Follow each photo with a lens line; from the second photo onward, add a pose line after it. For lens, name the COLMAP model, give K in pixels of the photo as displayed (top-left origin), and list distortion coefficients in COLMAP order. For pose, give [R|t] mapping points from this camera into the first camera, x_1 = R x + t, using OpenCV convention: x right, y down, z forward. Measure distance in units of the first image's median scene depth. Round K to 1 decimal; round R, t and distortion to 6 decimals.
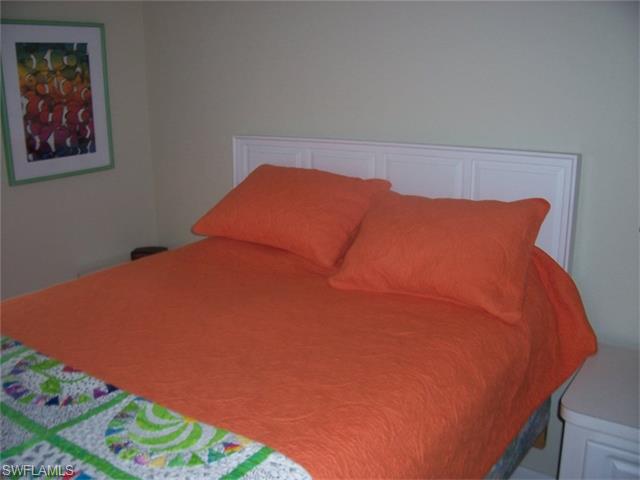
lens RADIAL K [[635.6, 0, 320.0], [0, 635.6, 240.0], [0, 0, 1]] dist [-0.164594, 0.143970]
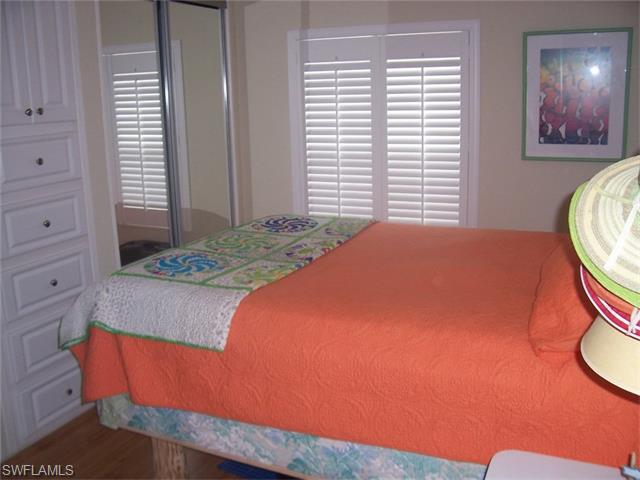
lens RADIAL K [[635.6, 0, 320.0], [0, 635.6, 240.0], [0, 0, 1]] dist [-0.164594, 0.143970]
pose [[0.166170, 0.240574, -0.956301, 0.705794], [-0.226737, 0.953121, 0.200375, -0.091257], [0.959676, 0.183532, 0.212927, 0.334501]]
